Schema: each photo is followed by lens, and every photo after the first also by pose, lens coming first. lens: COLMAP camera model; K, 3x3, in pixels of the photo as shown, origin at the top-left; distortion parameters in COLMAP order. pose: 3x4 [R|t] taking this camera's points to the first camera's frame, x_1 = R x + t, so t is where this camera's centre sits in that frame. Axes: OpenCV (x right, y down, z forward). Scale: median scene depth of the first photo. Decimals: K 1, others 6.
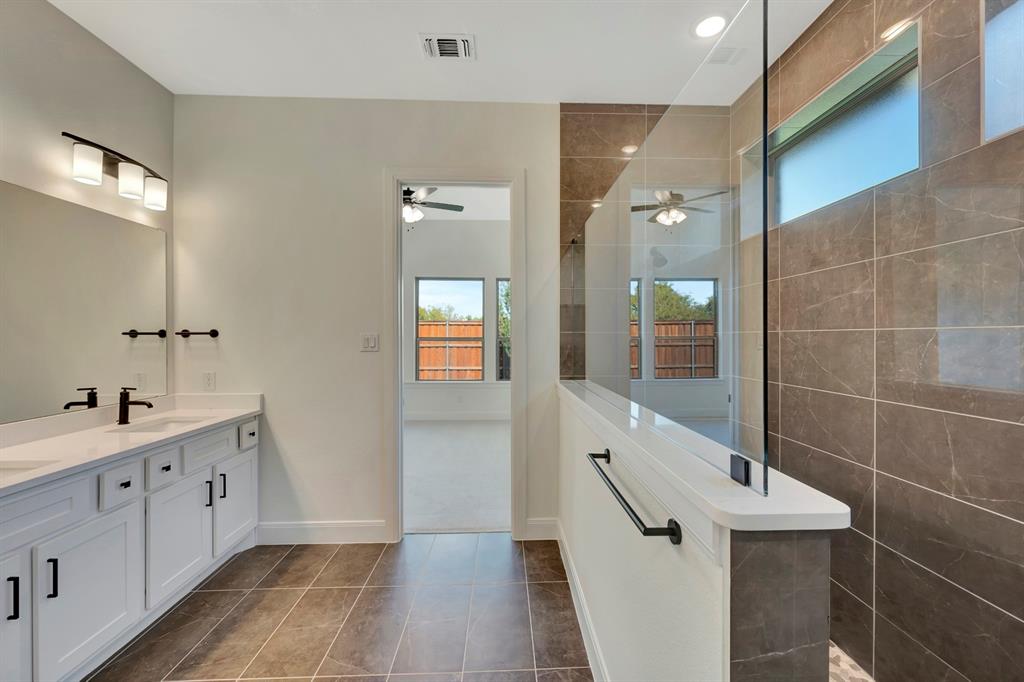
lens RADIAL K [[399.8, 0, 518.5], [0, 399.8, 338.8], [0, 0, 1]] dist [-0.001064, -0.000210]
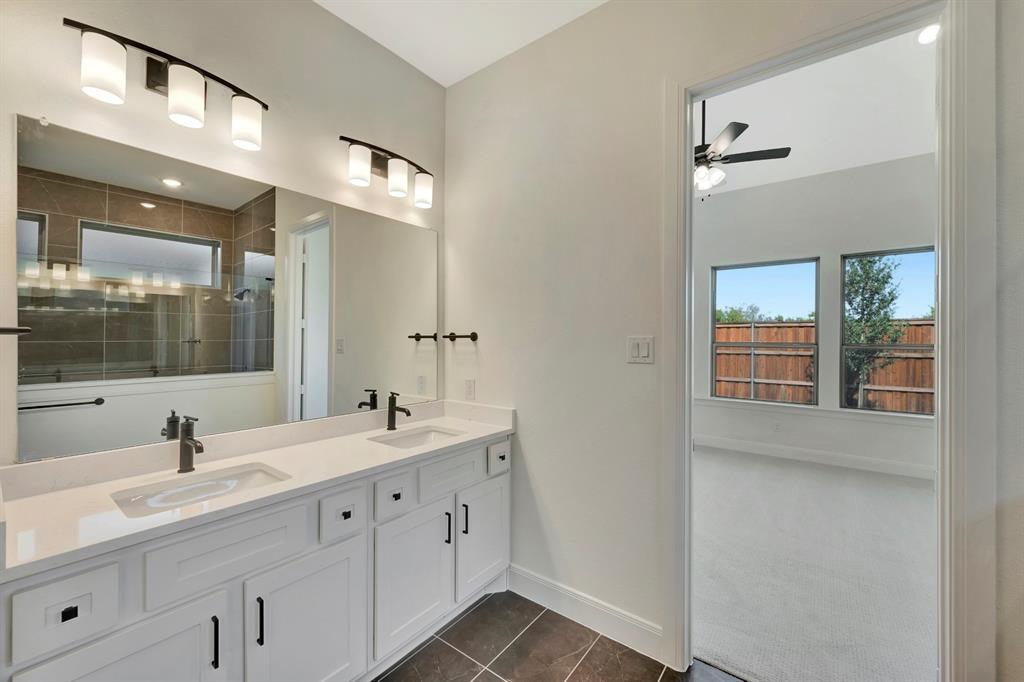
lens RADIAL K [[399.8, 0, 518.5], [0, 399.8, 338.8], [0, 0, 1]] dist [-0.001064, -0.000210]
pose [[0.766125, 0.001744, -0.642689, -0.105607], [-0.009200, 0.999924, -0.008253, -0.002077], [0.642625, 0.012235, 0.766083, 0.377649]]
